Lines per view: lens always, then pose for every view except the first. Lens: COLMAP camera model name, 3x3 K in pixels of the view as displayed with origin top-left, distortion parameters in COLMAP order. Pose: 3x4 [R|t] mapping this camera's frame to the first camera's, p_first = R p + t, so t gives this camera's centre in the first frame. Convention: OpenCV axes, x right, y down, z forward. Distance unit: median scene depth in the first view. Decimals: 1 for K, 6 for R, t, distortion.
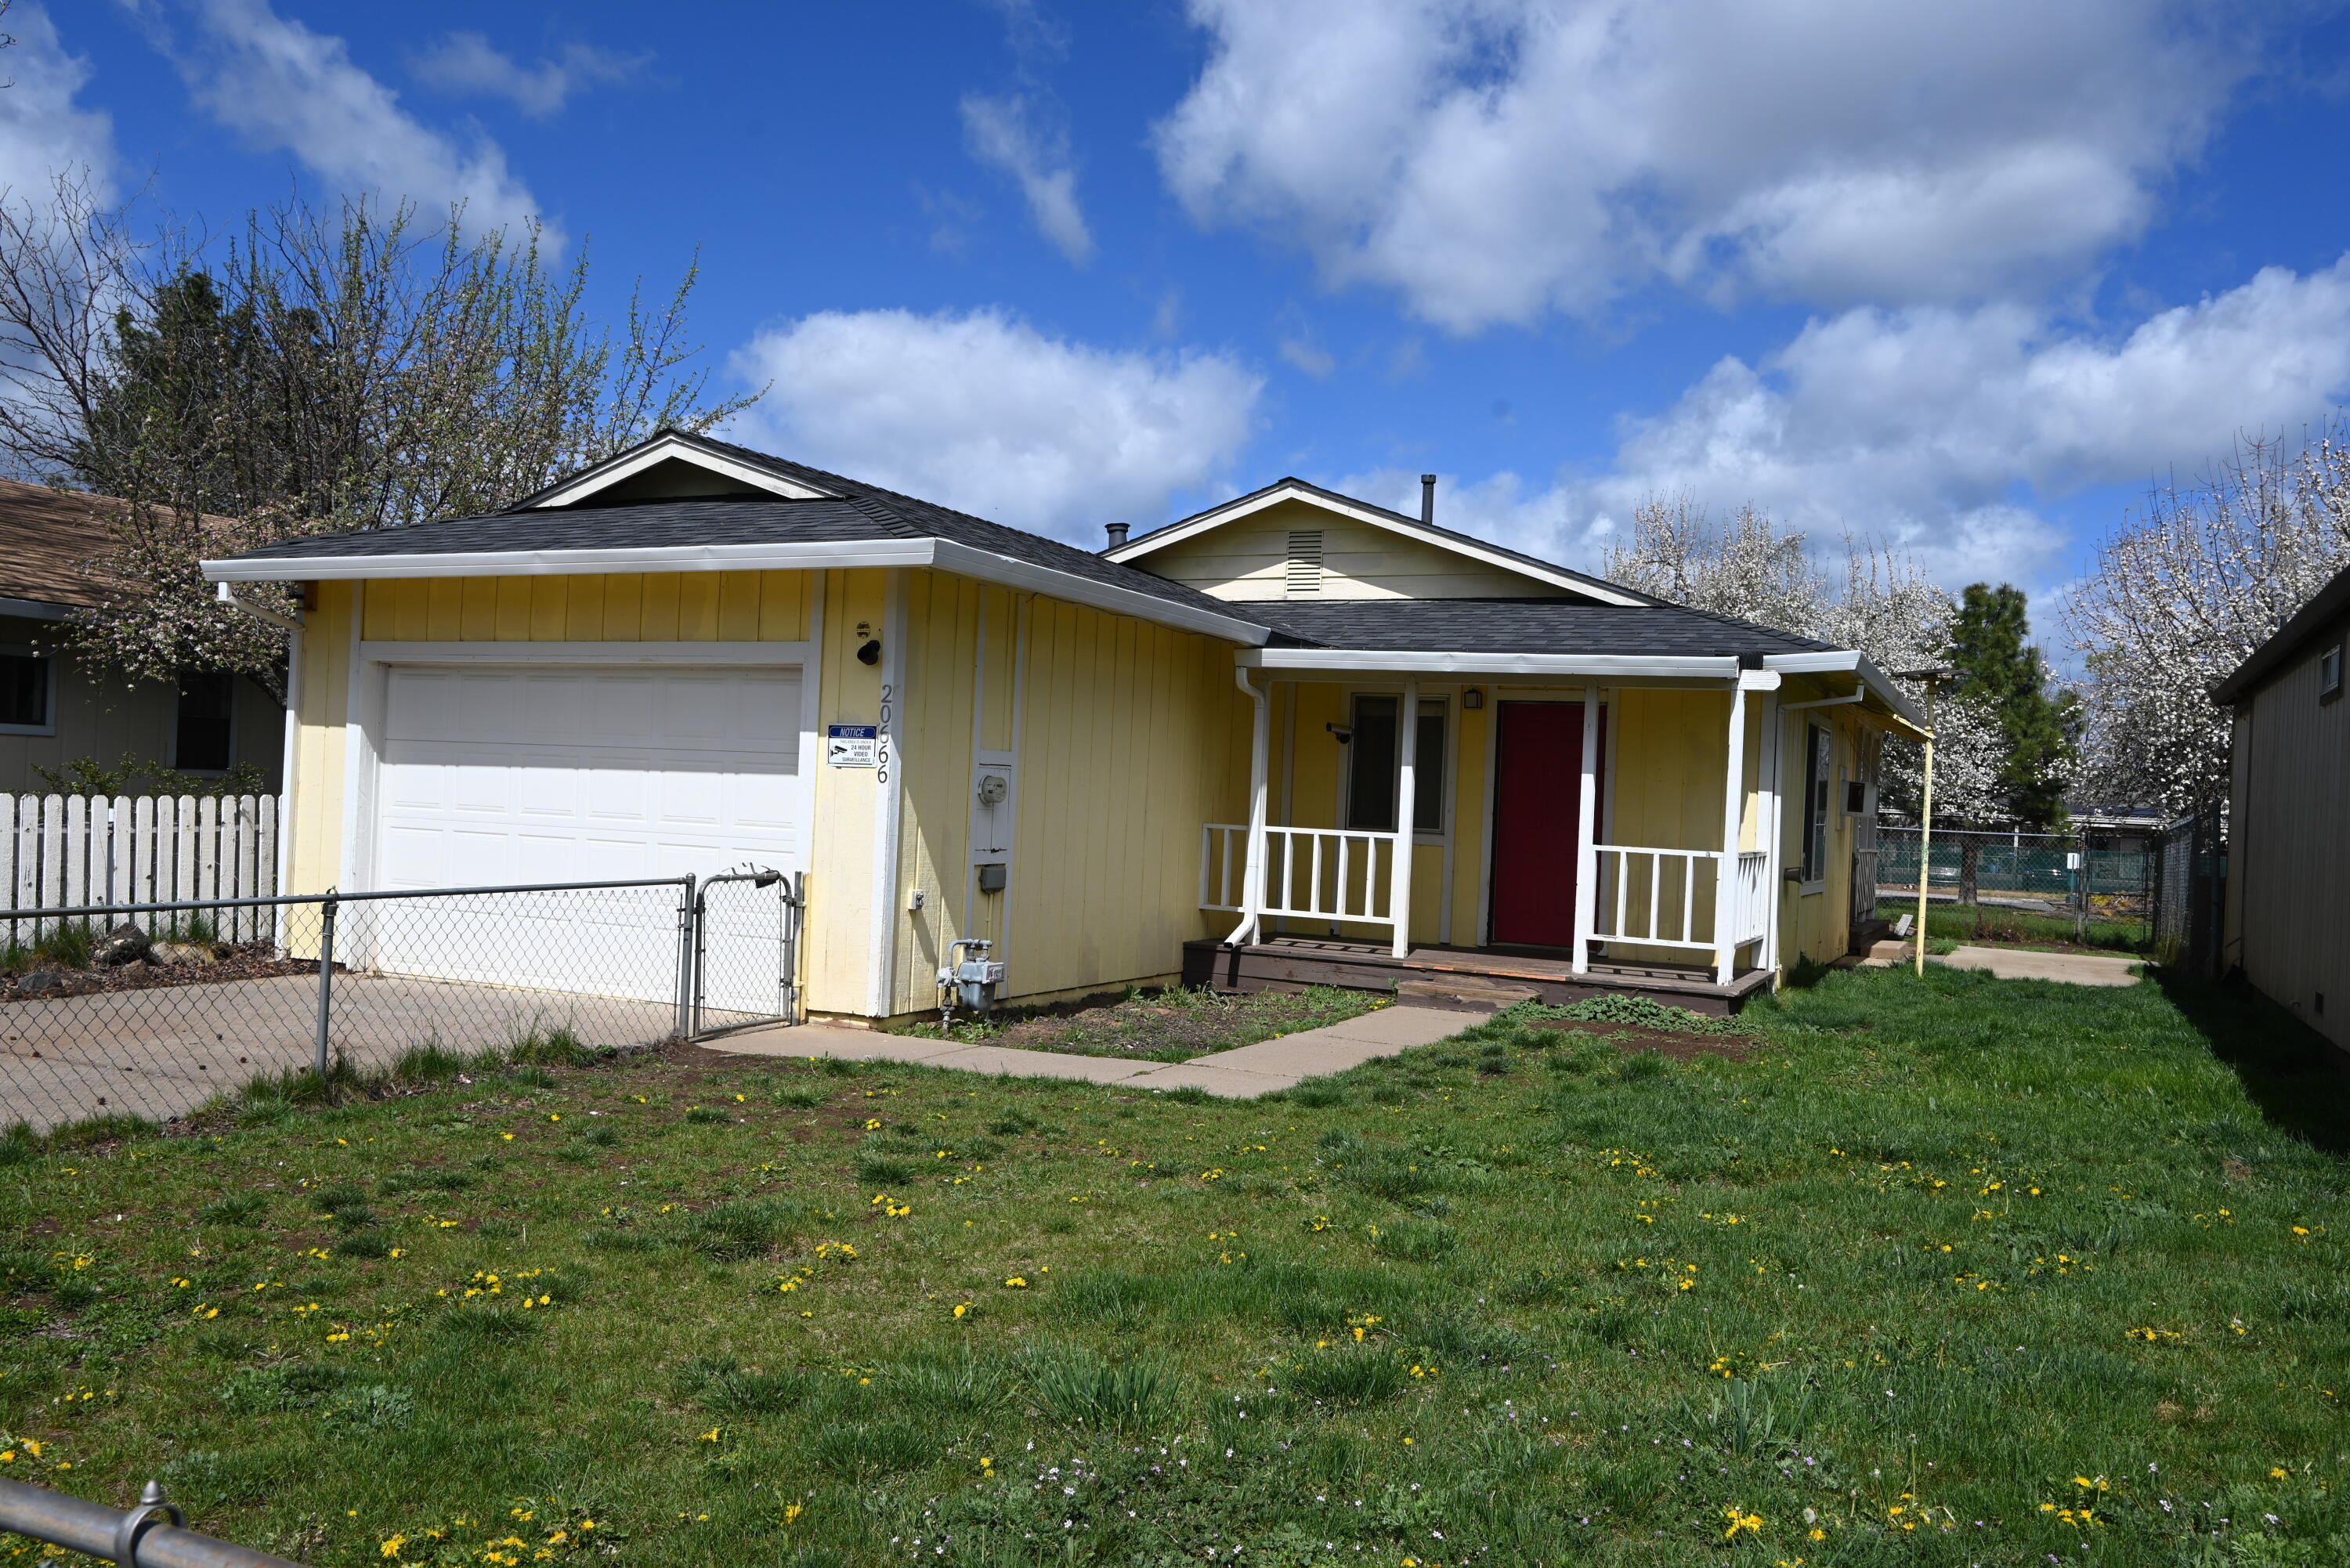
lens RADIAL K [[1887.3, 0, 1175.0], [0, 1887.3, 784.0], [0, 0, 1]] dist [0.007763, 0.006812]
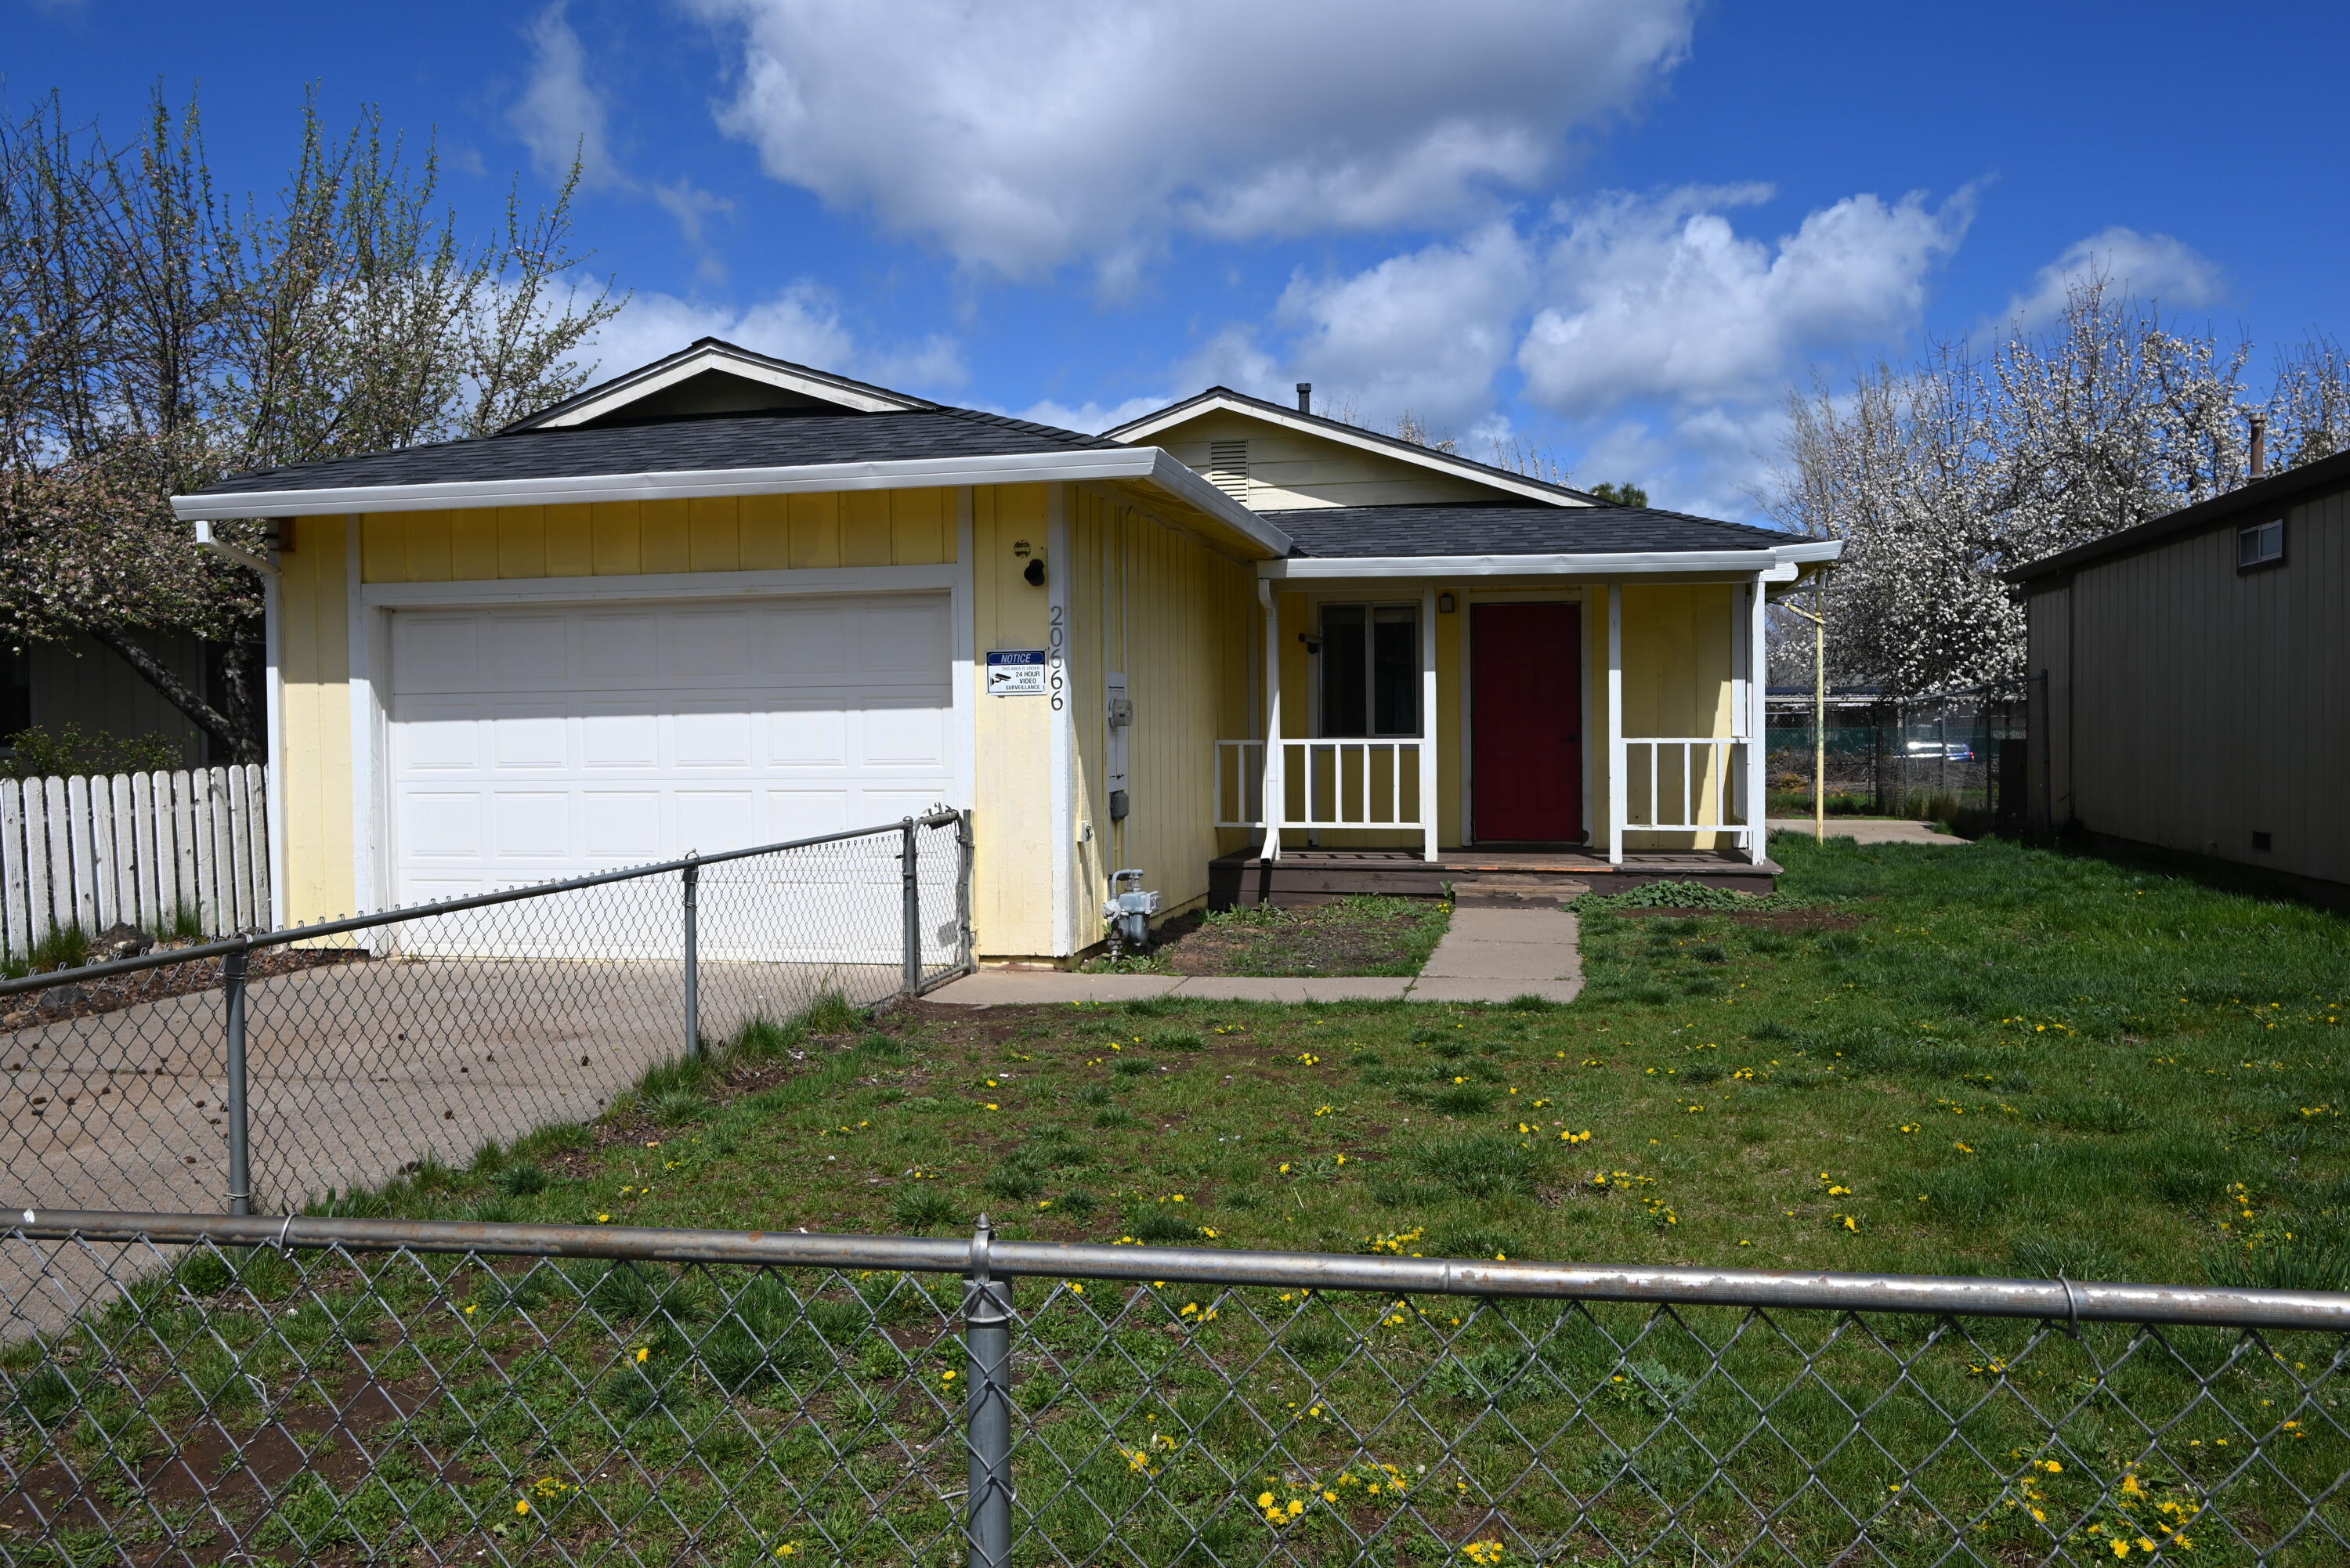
lens RADIAL K [[1887.3, 0, 1175.0], [0, 1887.3, 784.0], [0, 0, 1]] dist [0.007763, 0.006812]
pose [[0.973701, -0.061645, 0.219333, -0.249946], [0.052639, 0.997522, 0.046675, -0.003875], [-0.221667, -0.033902, 0.974533, 0.051943]]
